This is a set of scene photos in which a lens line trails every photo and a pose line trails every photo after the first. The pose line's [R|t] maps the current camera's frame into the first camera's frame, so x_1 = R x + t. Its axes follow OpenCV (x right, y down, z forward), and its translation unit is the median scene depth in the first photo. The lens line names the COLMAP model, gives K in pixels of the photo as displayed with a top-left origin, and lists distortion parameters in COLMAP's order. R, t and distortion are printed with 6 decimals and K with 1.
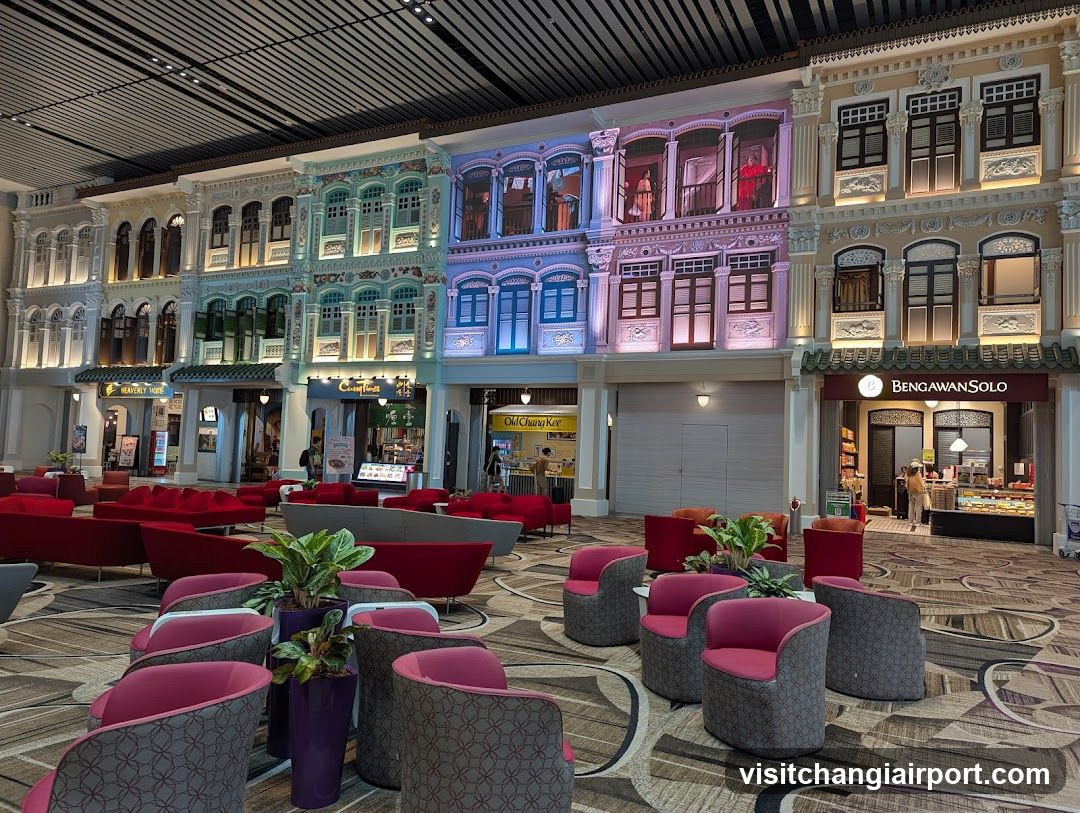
lens RADIAL K [[763.9, 0, 540.0], [0, 763.9, 406.5], [0, 0, 1]] dist [0.003575, -0.000452]
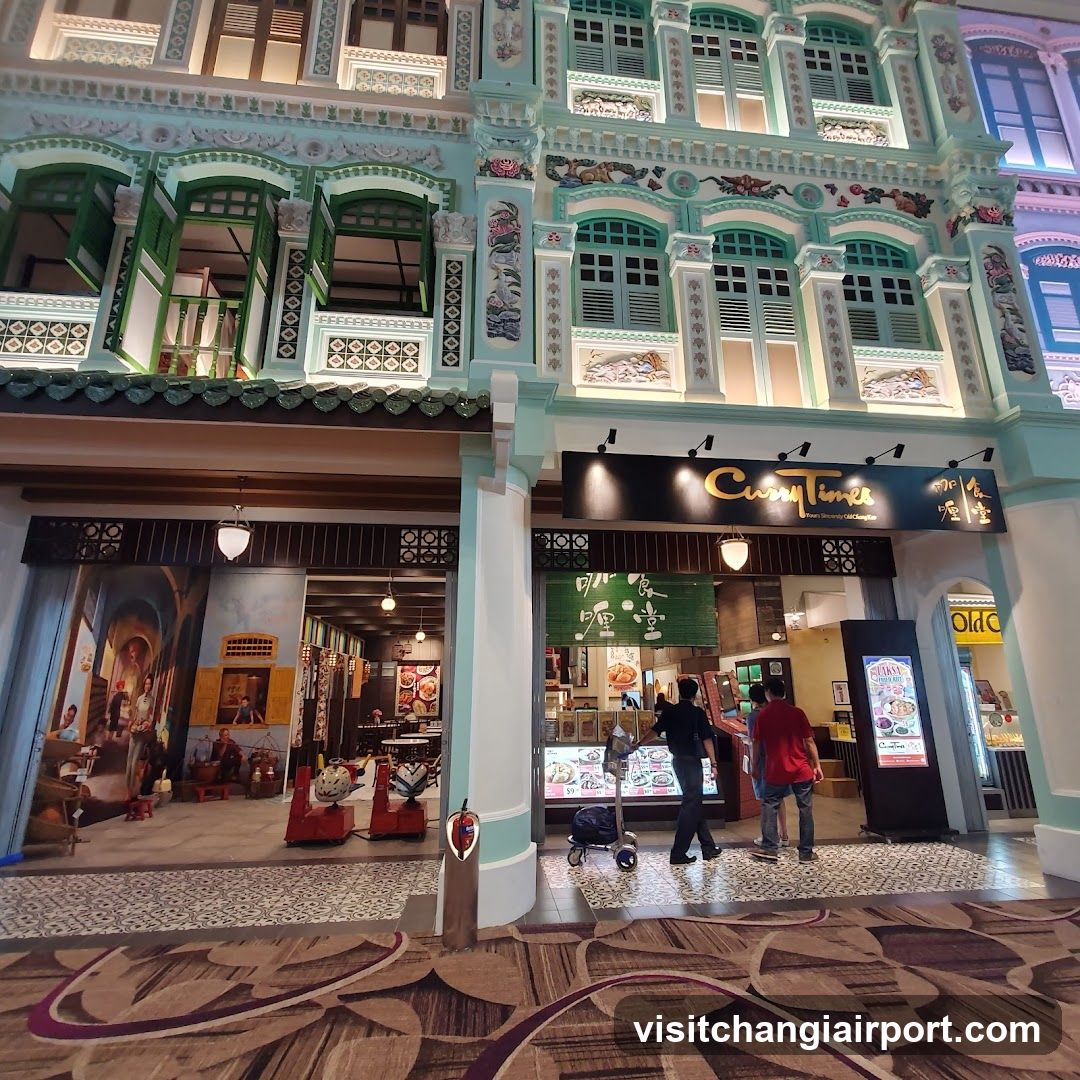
lens RADIAL K [[585.2, 0, 535.6], [0, 585.2, 546.3], [0, 0, 1]] dist [0.001361, 0.000413]
pose [[0.835584, 0.098836, 0.540399, -0.426840], [0.008995, 0.981090, -0.193345, 0.039539], [-0.549289, 0.166417, 0.818894, 0.843455]]
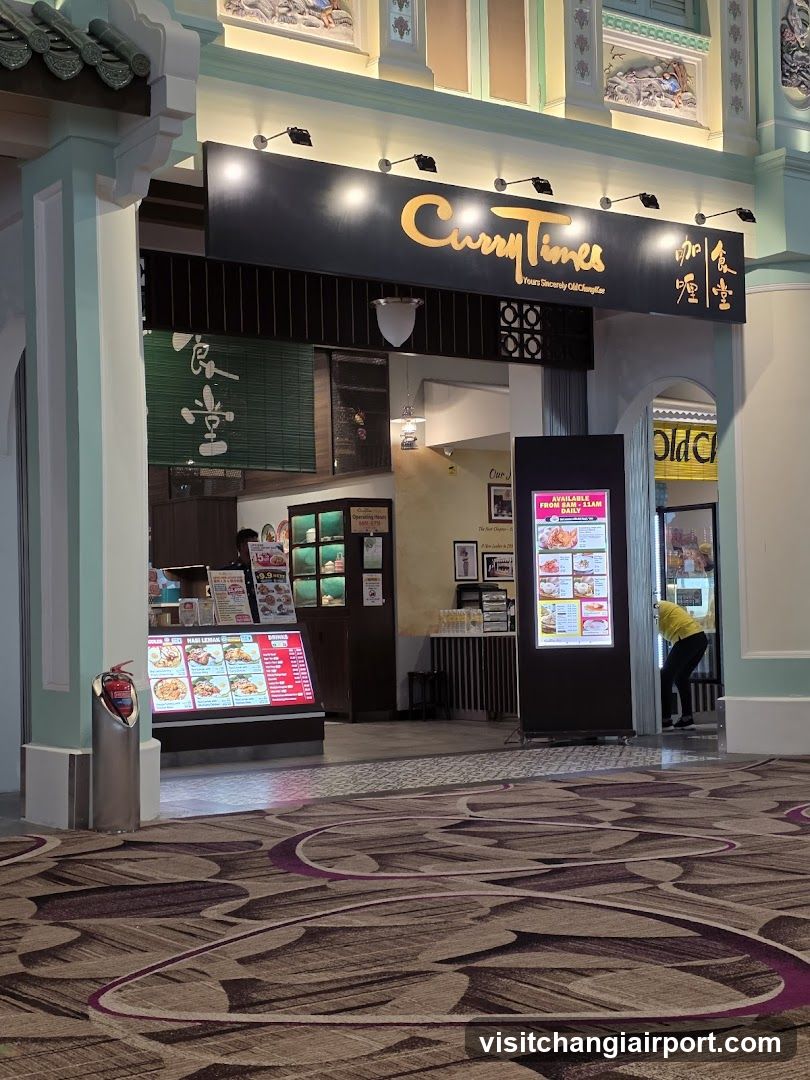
lens RADIAL K [[1579.1, 0, 405.0], [0, 1579.1, 540.0], [0, 0, 1]] dist [0.092120, -0.051763]
pose [[0.469686, -0.005187, 0.882818, -0.596386], [-0.004811, 0.999953, 0.008435, 0.050016], [-0.882821, -0.008209, 0.469639, 0.801251]]
